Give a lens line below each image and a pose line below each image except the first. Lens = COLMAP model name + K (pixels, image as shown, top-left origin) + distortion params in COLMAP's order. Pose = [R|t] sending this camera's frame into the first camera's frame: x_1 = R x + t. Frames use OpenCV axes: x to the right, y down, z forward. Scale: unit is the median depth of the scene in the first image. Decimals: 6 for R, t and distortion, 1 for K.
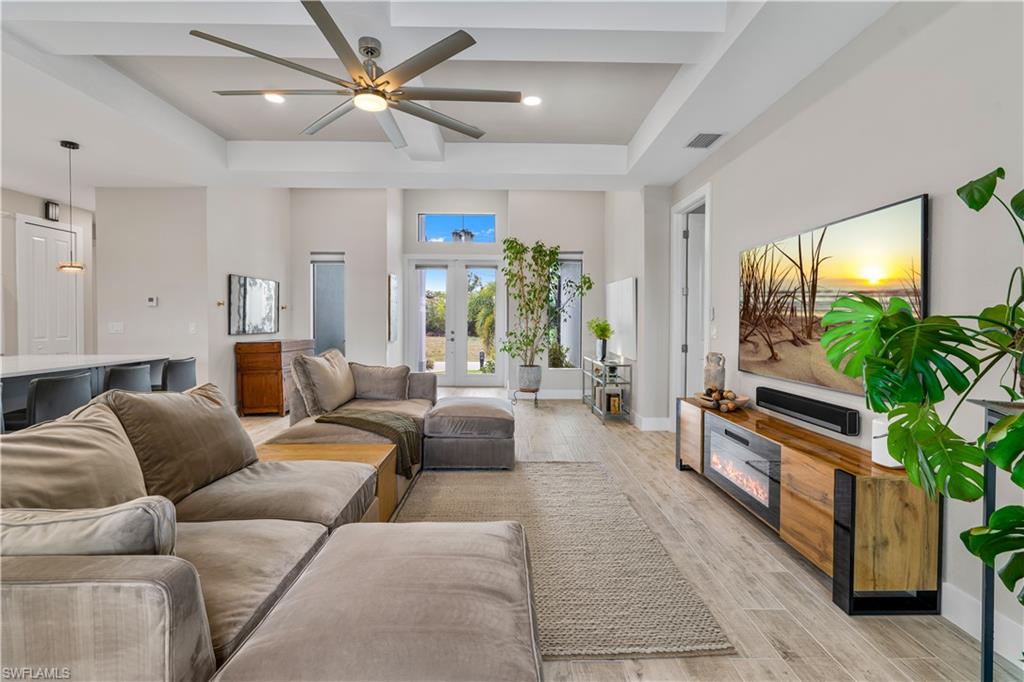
lens RADIAL K [[472.1, 0, 512.8], [0, 472.1, 326.8], [0, 0, 1]] dist [-0.003769, 0.002444]
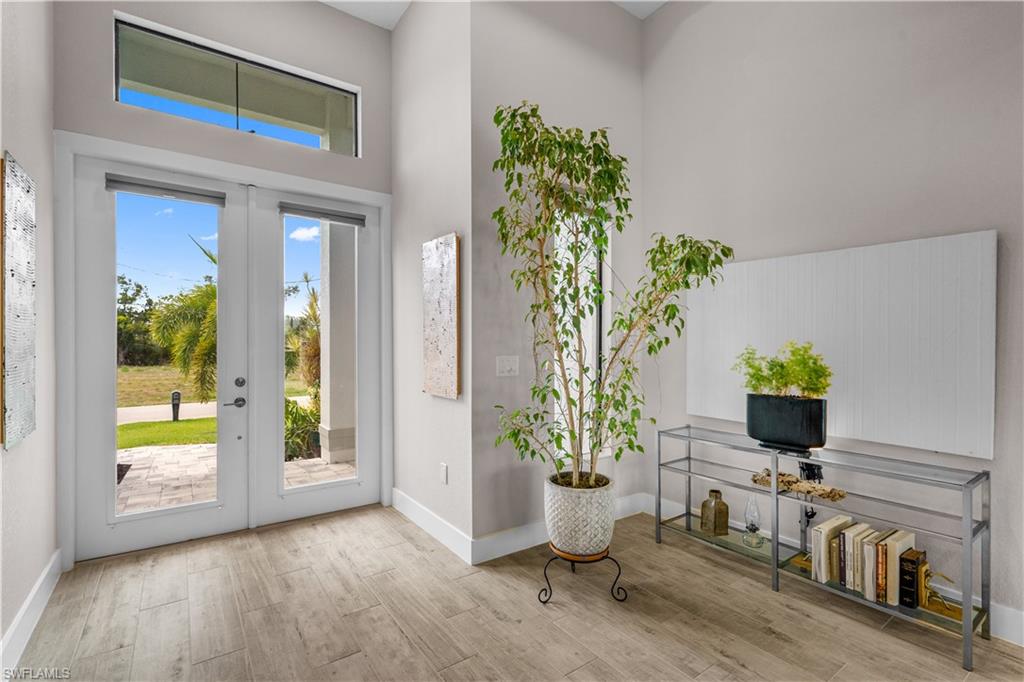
lens RADIAL K [[472.1, 0, 510.0], [0, 472.1, 349.2], [0, 0, 1]] dist [-0.003769, 0.002444]
pose [[0.826764, 0.004324, 0.562532, -0.362513], [-0.002306, 0.999988, -0.004298, -0.028976], [-0.562544, 0.002257, 0.826764, 1.326720]]
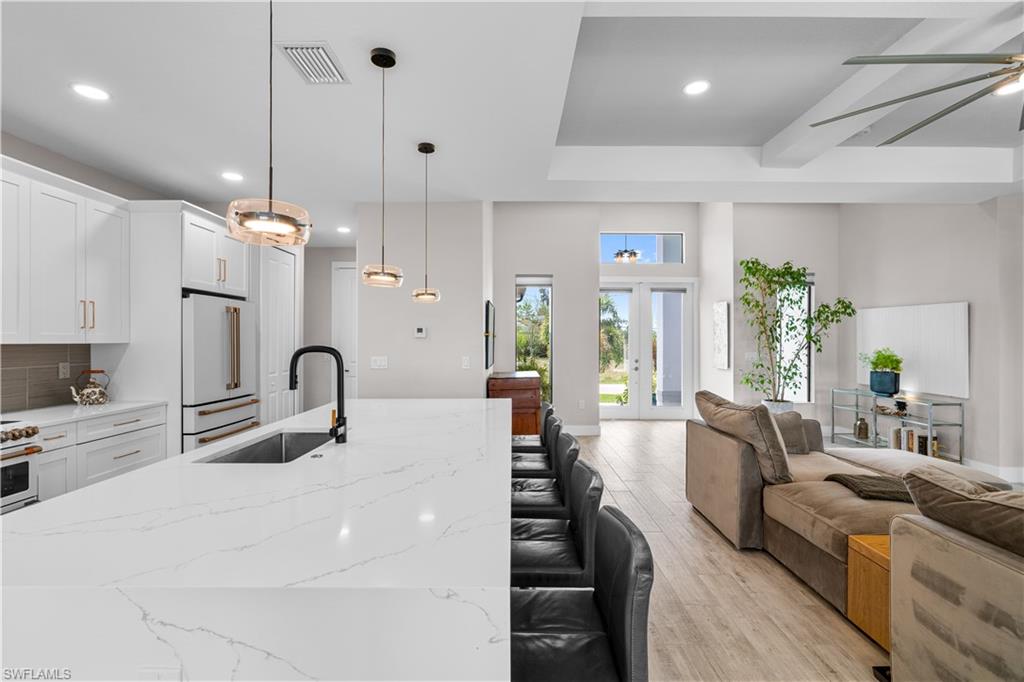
lens RADIAL K [[472.1, 0, 517.3], [0, 472.1, 342.6], [0, 0, 1]] dist [-0.003769, 0.002444]
pose [[0.999981, 0.005950, -0.001286, -0.814850], [-0.005953, 0.999977, -0.003116, -0.046339], [0.001268, 0.003124, 0.999994, 0.185449]]
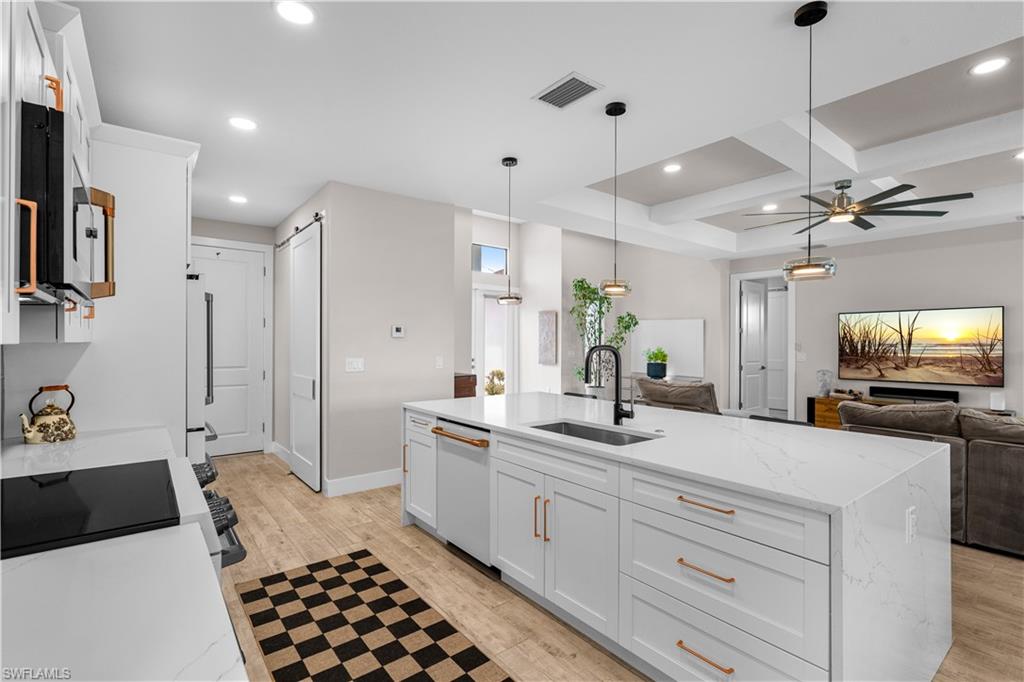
lens RADIAL K [[472.1, 0, 527.5], [0, 472.1, 341.9], [0, 0, 1]] dist [-0.003769, 0.002444]
pose [[0.781943, 0.010773, 0.623257, -1.532295], [-0.006575, 0.999938, -0.009036, -0.042192], [-0.623315, 0.002967, 0.781965, 0.297421]]
